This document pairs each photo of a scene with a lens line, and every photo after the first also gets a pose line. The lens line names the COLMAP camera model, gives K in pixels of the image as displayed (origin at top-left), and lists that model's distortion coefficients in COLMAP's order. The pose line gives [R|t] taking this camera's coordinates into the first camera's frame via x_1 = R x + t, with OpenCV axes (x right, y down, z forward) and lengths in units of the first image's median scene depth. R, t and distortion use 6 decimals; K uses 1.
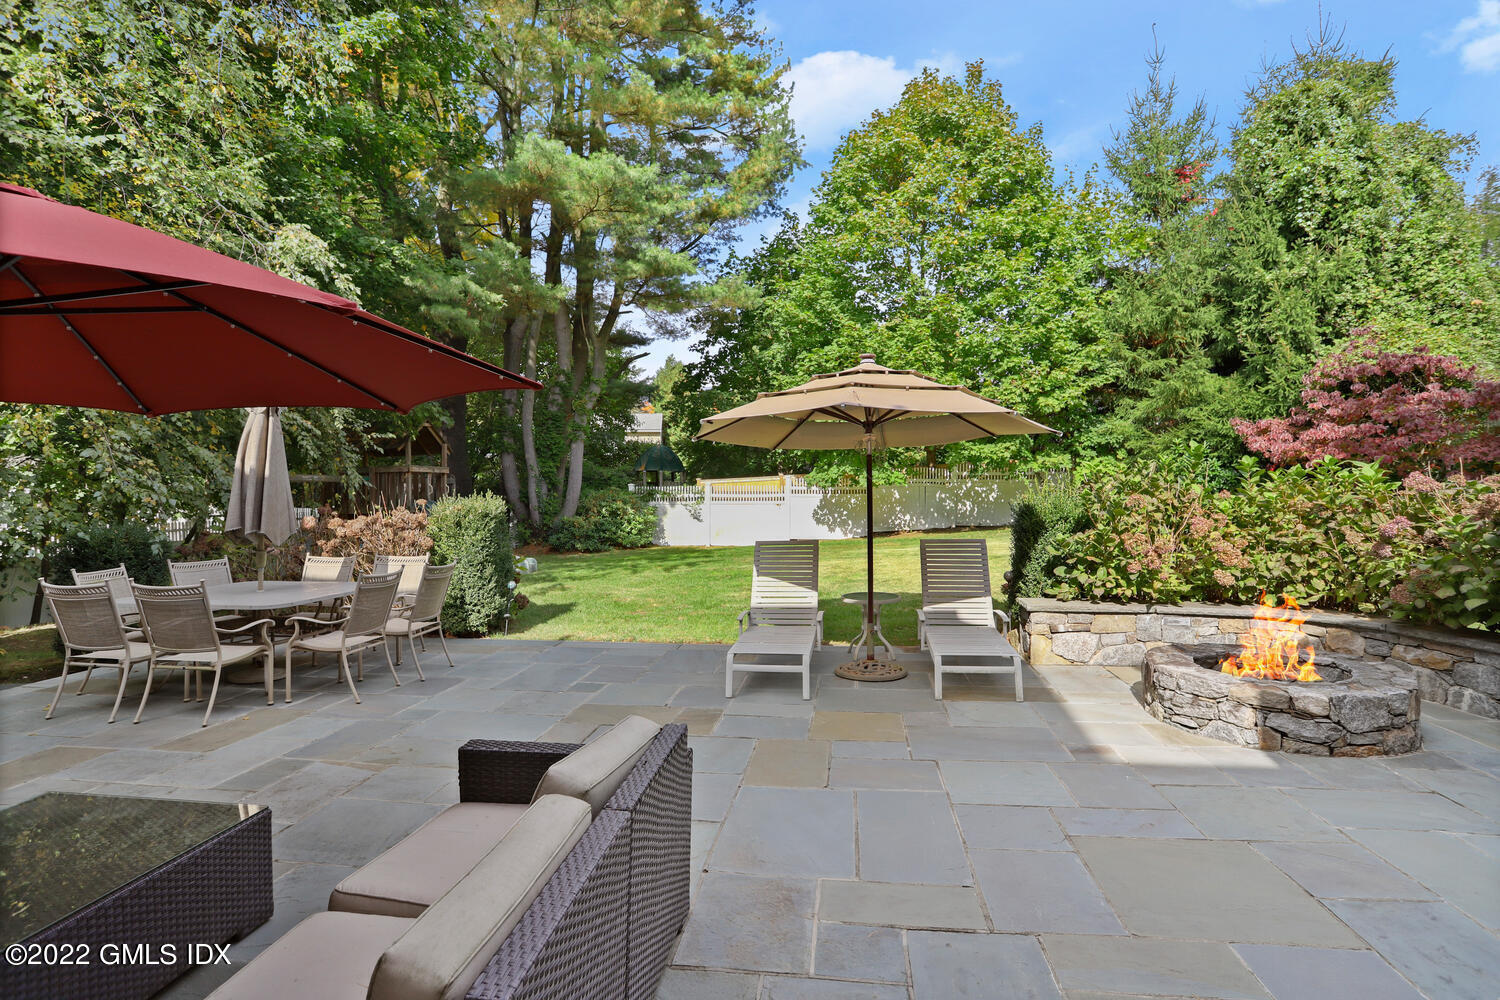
lens RADIAL K [[724.2, 0, 748.2], [0, 724.2, 487.5], [0, 0, 1]] dist [-0.035599, 0.013883]
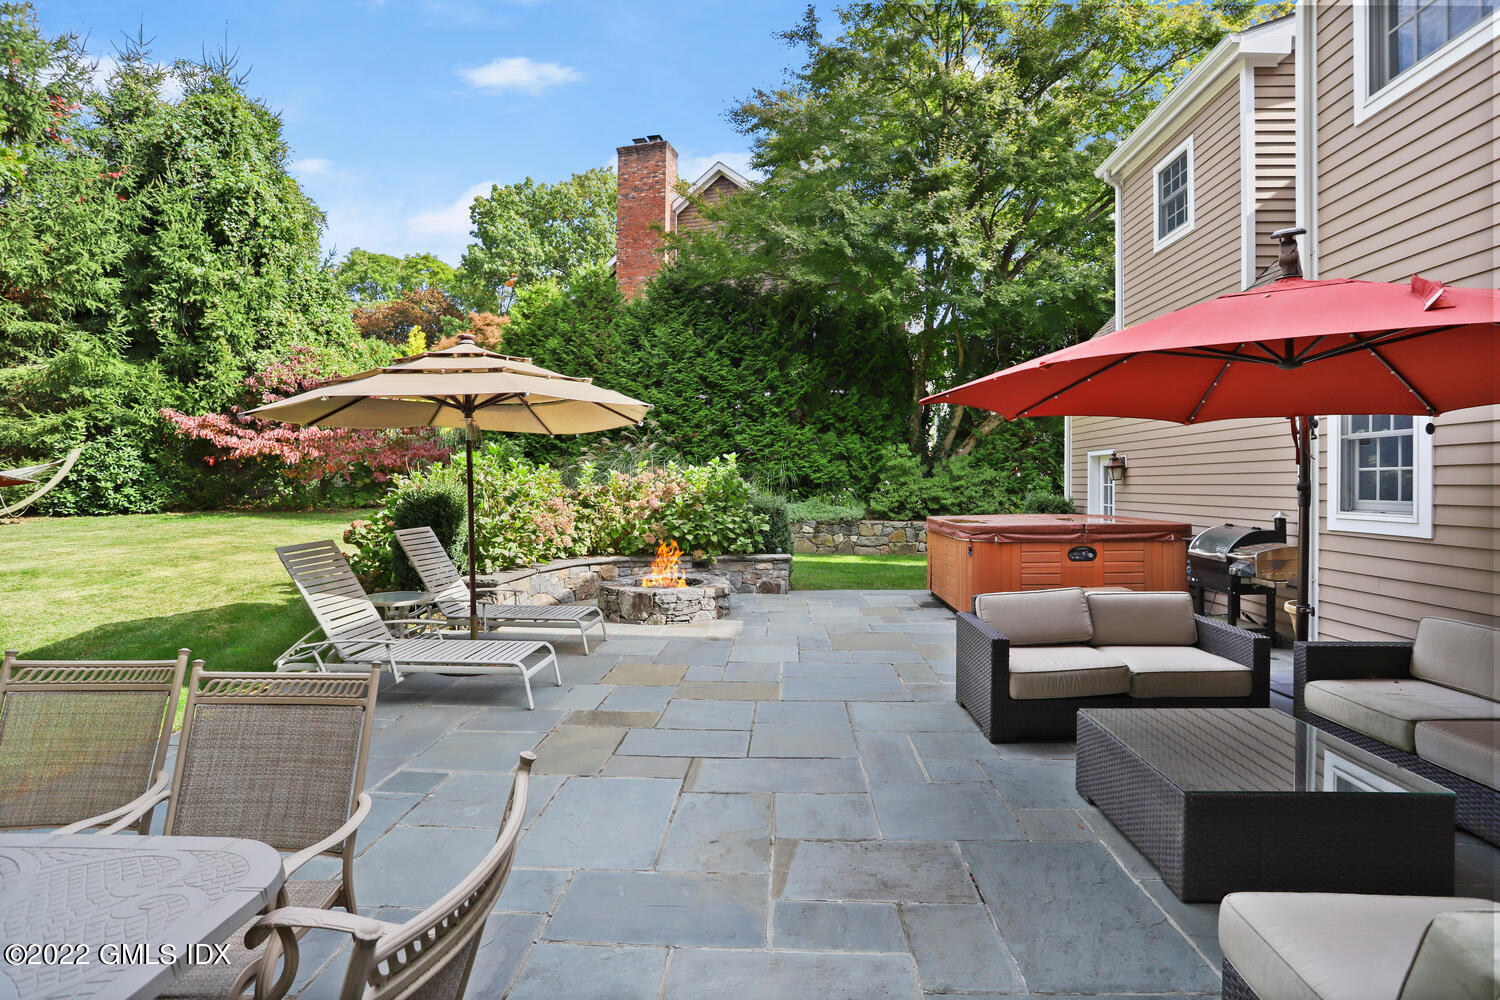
lens RADIAL K [[724.2, 0, 749.9], [0, 724.2, 489.5], [0, 0, 1]] dist [-0.035599, 0.013883]
pose [[-0.056844, 0.000441, 0.998383, -0.326885], [-0.008510, 0.999963, -0.000926, 0.007112], [-0.998347, -0.008549, -0.056838, 0.280493]]
